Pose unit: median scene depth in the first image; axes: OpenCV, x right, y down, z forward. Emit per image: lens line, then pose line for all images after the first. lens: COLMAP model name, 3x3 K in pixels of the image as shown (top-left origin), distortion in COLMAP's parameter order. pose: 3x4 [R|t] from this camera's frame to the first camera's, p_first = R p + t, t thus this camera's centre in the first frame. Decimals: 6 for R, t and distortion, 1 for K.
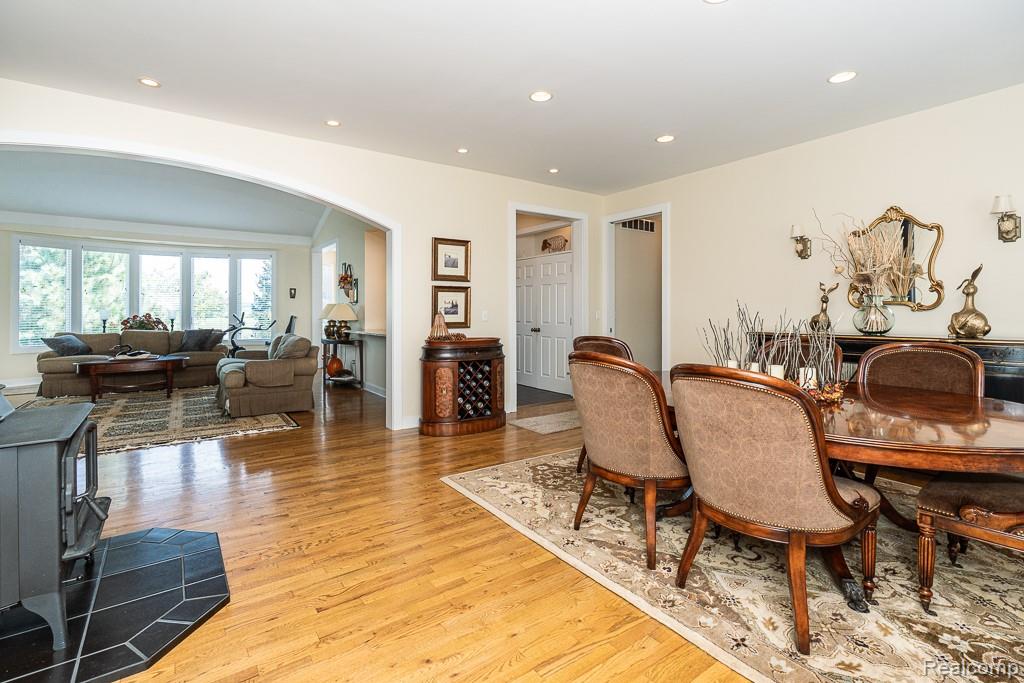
lens RADIAL K [[465.6, 0, 515.9], [0, 465.6, 325.3], [0, 0, 1]] dist [-0.008143, 0.003392]
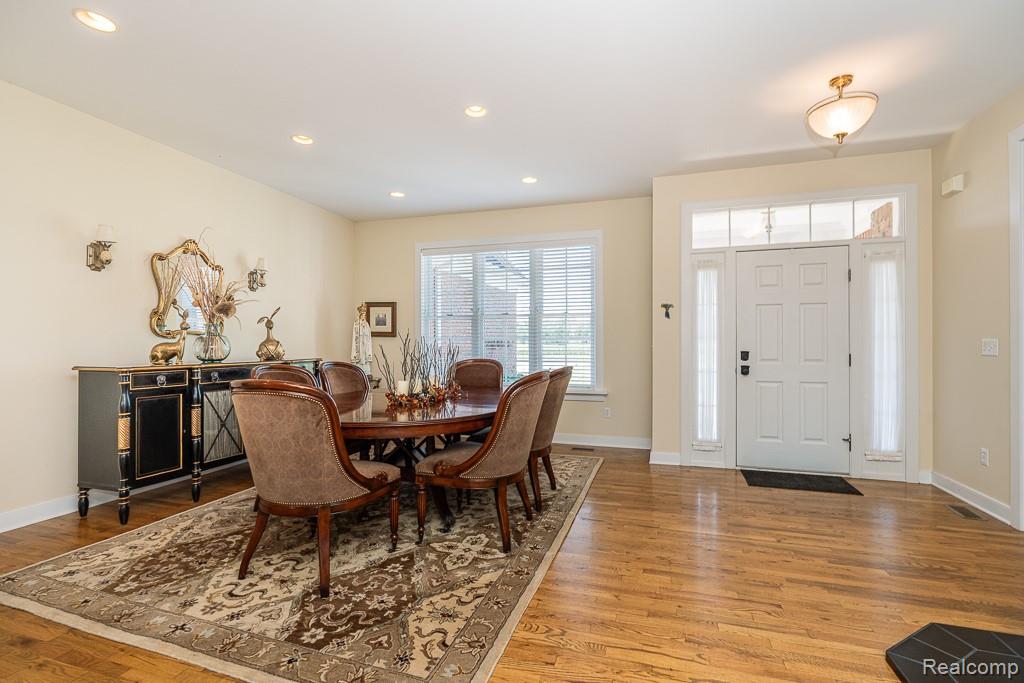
lens RADIAL K [[465.6, 0, 504.8], [0, 465.6, 342.7], [0, 0, 1]] dist [-0.008143, 0.003392]
pose [[-0.583014, 0.004001, 0.812452, -0.343303], [0.024973, 0.999604, 0.012997, -0.015442], [-0.812078, 0.027867, -0.582883, 0.785197]]
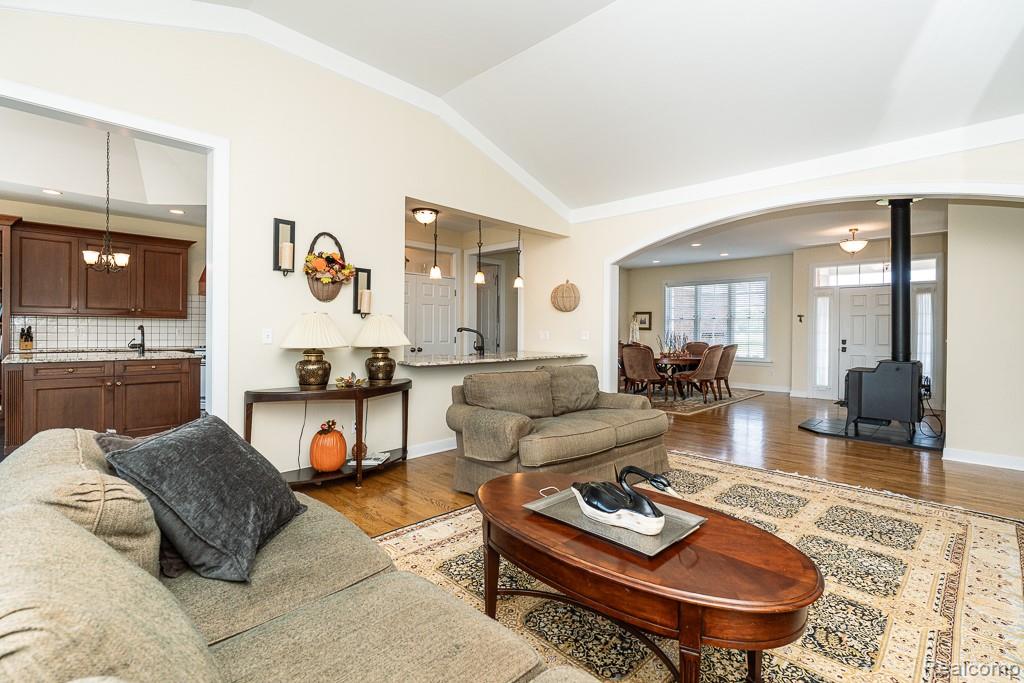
lens RADIAL K [[465.6, 0, 507.8], [0, 465.6, 337.4], [0, 0, 1]] dist [-0.008143, 0.003392]
pose [[-0.168306, -0.013058, 0.985648, -1.380797], [0.021865, 0.999617, 0.016977, -0.041517], [-0.985492, 0.024409, -0.167956, 1.417554]]
